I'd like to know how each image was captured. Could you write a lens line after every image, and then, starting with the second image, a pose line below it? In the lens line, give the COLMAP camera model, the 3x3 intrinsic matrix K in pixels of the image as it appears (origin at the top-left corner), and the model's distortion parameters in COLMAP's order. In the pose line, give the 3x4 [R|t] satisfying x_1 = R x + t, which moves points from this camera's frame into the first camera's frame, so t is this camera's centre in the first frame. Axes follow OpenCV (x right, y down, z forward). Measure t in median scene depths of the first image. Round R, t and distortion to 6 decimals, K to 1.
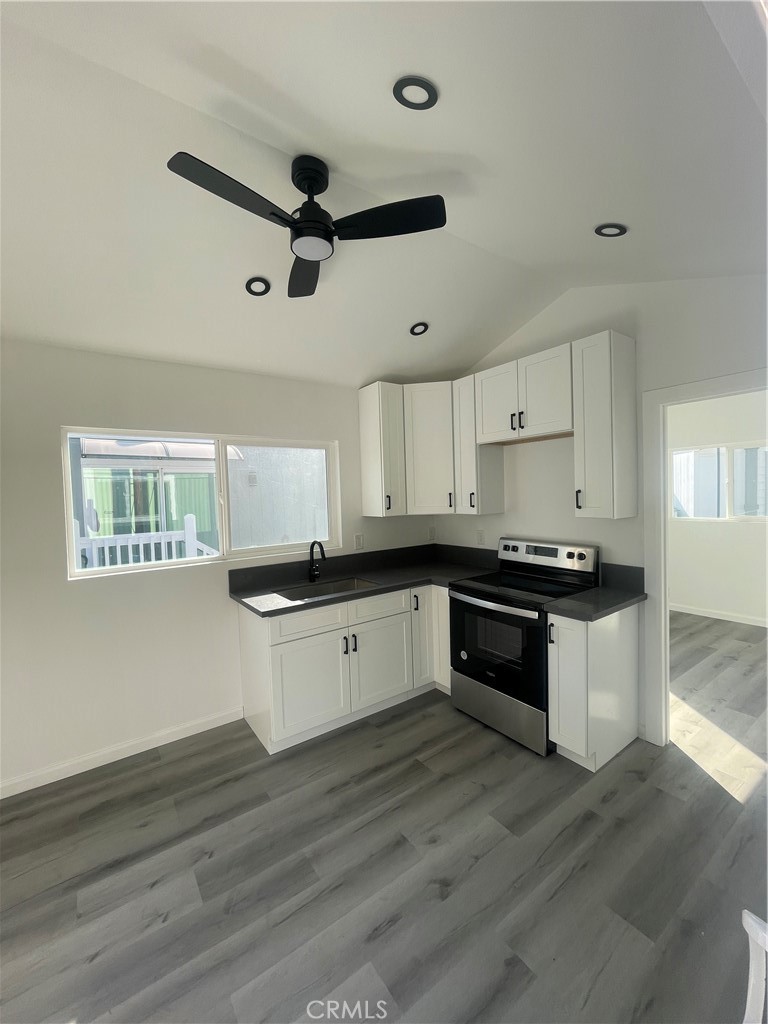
lens RADIAL K [[413.9, 0, 384.0], [0, 413.9, 520.3], [0, 0, 1]] dist [-0.001001, -0.000640]
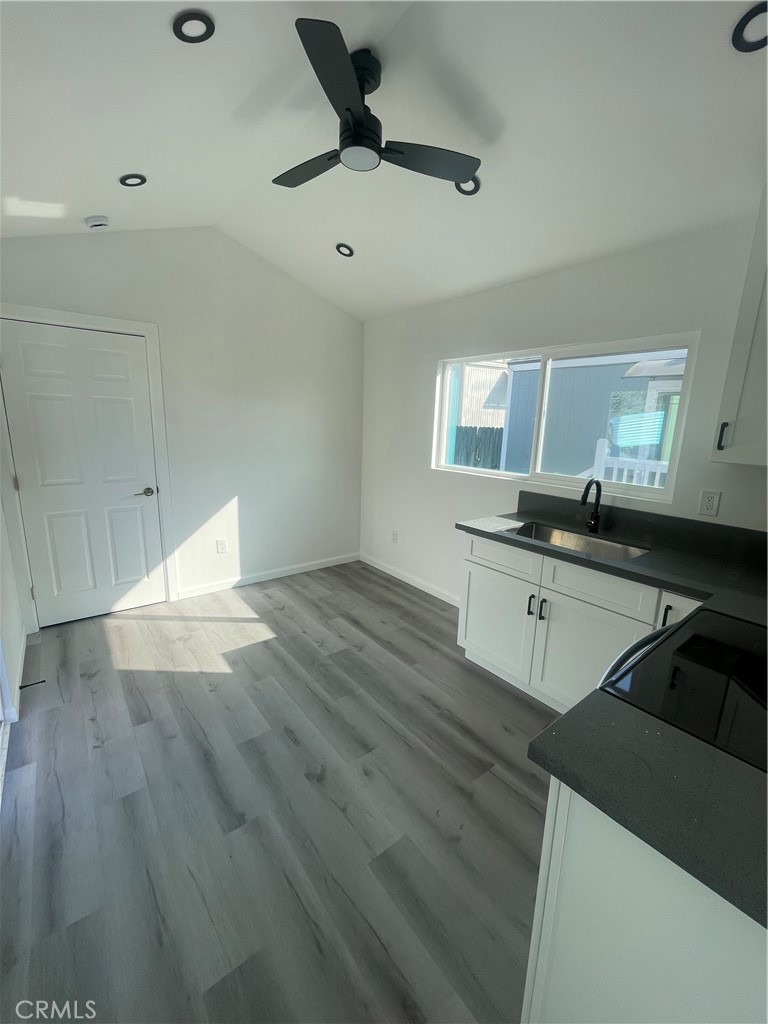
lens RADIAL K [[413.9, 0, 384.0], [0, 413.9, 501.9], [0, 0, 1]] dist [-0.001001, -0.000640]
pose [[0.043218, 0.222197, -0.974043, 0.884791], [-0.090289, 0.971834, 0.217687, -0.063996], [0.994977, 0.078537, 0.062063, 0.879054]]
